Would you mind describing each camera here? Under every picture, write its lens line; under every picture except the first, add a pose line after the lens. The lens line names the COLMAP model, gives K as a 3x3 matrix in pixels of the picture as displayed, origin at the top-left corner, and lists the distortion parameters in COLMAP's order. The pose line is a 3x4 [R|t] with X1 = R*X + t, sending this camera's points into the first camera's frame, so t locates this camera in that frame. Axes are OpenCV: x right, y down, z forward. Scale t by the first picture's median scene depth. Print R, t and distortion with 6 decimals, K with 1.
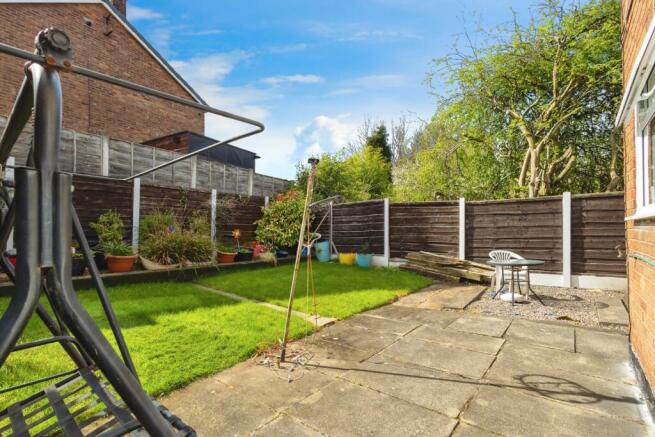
lens RADIAL K [[304.2, 0, 327.2], [0, 304.2, 236.8], [0, 0, 1]] dist [0.002092, 0.000231]
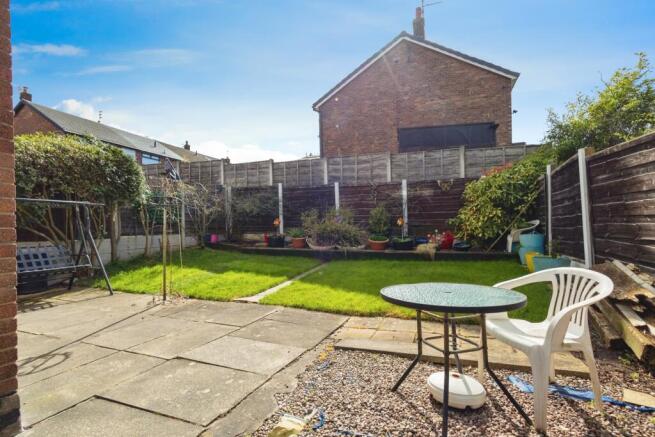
lens RADIAL K [[304.2, 0, 327.2], [0, 304.2, 236.8], [0, 0, 1]] dist [0.002092, 0.000231]
pose [[0.301541, 0.037877, -0.952700, 0.558229], [-0.002426, 0.999238, 0.038959, -0.001477], [0.953450, -0.009437, 0.301404, 0.449923]]
